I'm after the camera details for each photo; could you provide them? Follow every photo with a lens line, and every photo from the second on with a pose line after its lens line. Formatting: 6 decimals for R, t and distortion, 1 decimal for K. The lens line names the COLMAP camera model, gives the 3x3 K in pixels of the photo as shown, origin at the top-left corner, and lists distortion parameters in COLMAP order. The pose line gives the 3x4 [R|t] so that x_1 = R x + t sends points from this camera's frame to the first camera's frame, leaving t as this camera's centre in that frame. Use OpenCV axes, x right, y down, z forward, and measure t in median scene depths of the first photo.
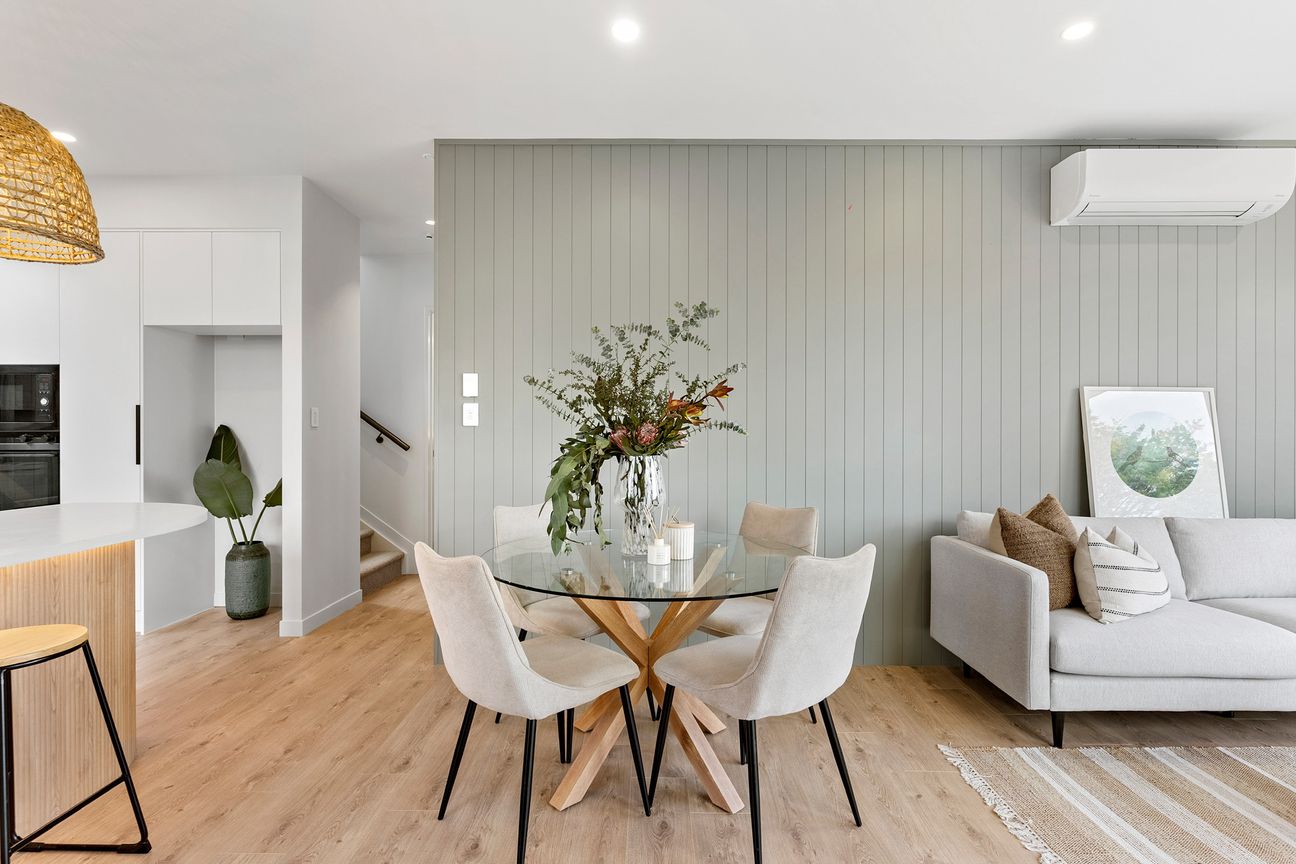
lens RADIAL K [[631.4, 0, 647.3], [0, 631.4, 433.7], [0, 0, 1]] dist [0.002381, -0.000424]
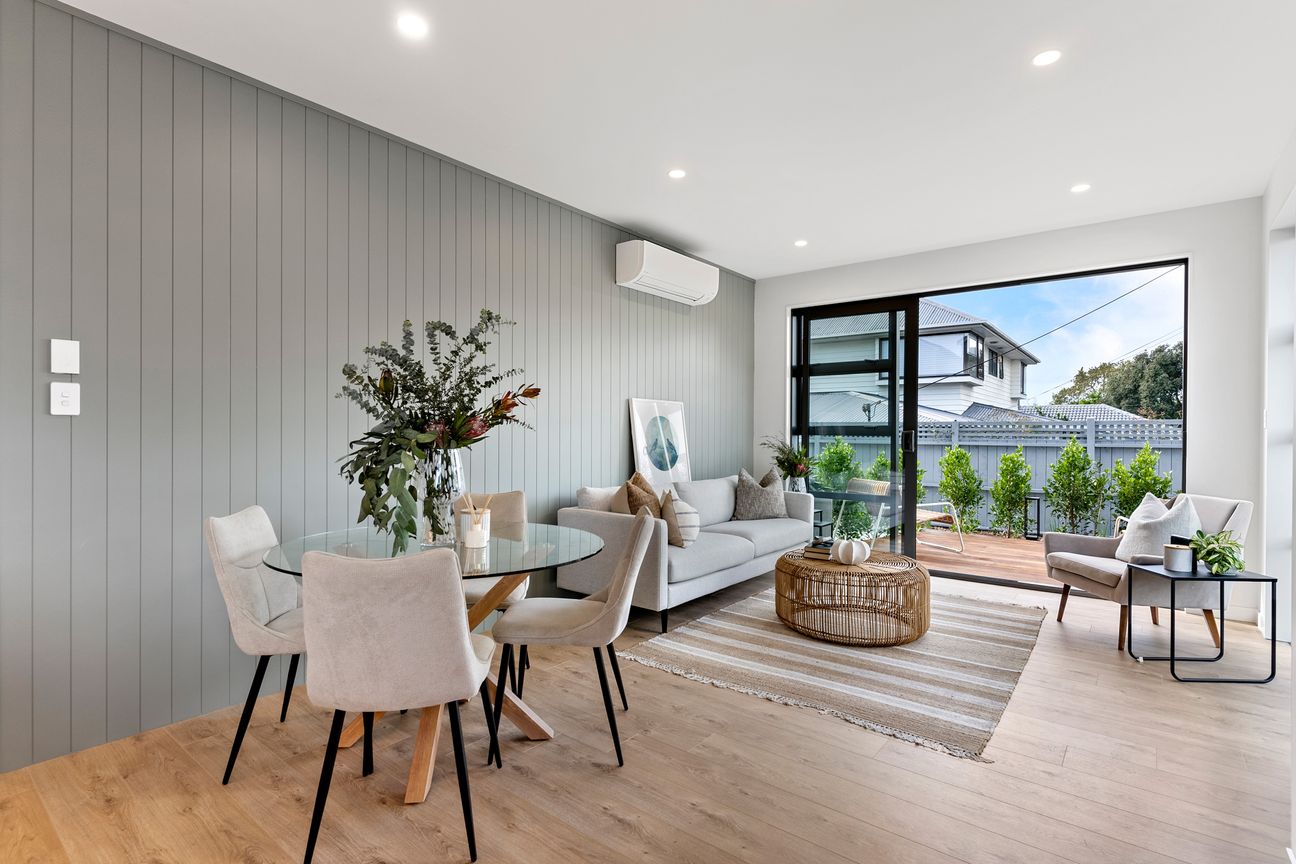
lens RADIAL K [[631.4, 0, 647.3], [0, 631.4, 433.7], [0, 0, 1]] dist [0.002381, -0.000424]
pose [[0.619173, -0.001269, 0.785254, -0.563237], [-0.003785, 0.999982, 0.004600, 0.002731], [-0.785246, -0.005820, 0.619157, 0.078291]]
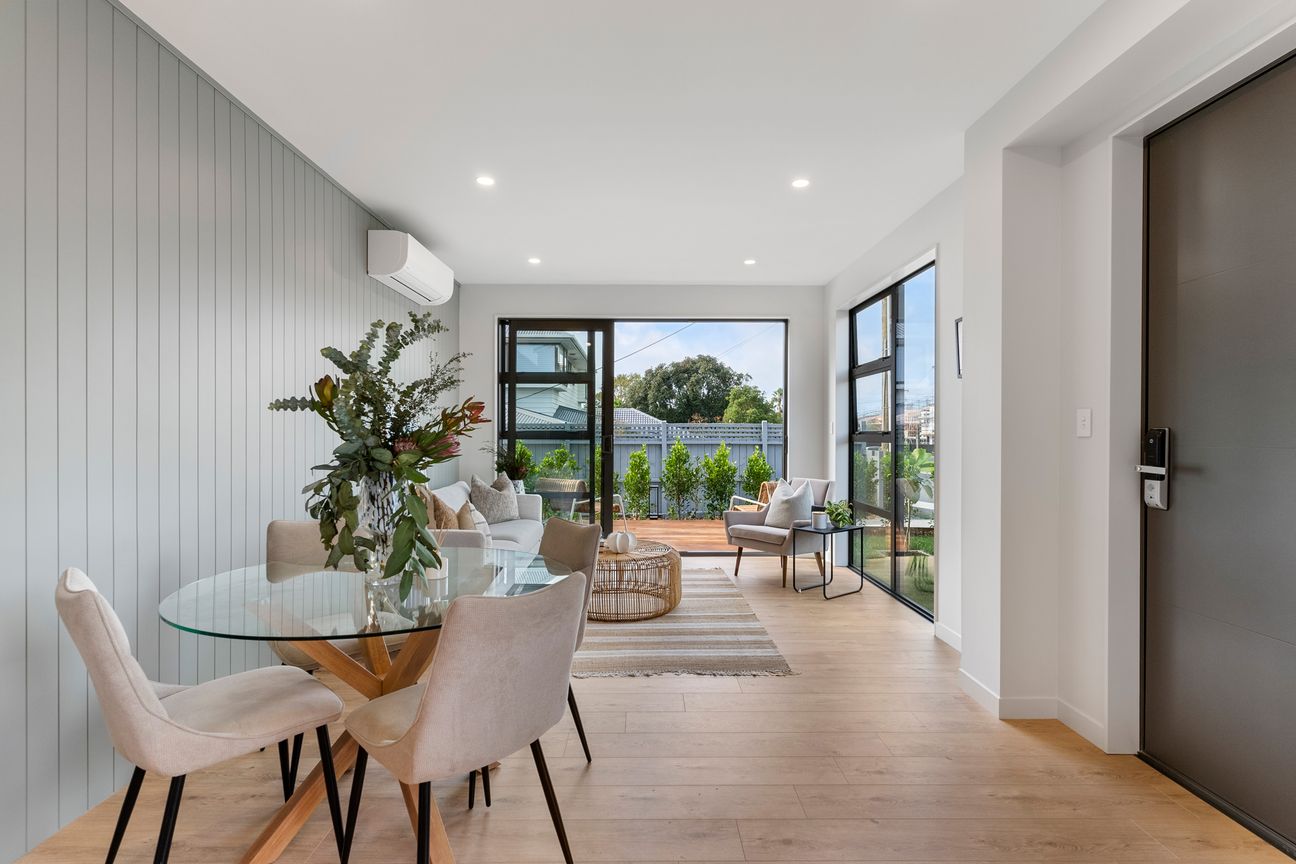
lens RADIAL K [[628.6, 0, 651.1], [0, 628.6, 431.5], [0, 0, 1]] dist [0.001618, 0.000348]
pose [[-0.020488, -0.002807, 0.999786, -0.828727], [-0.002797, 0.999992, 0.002750, -0.022382], [-0.999786, -0.002740, -0.020496, 0.586151]]
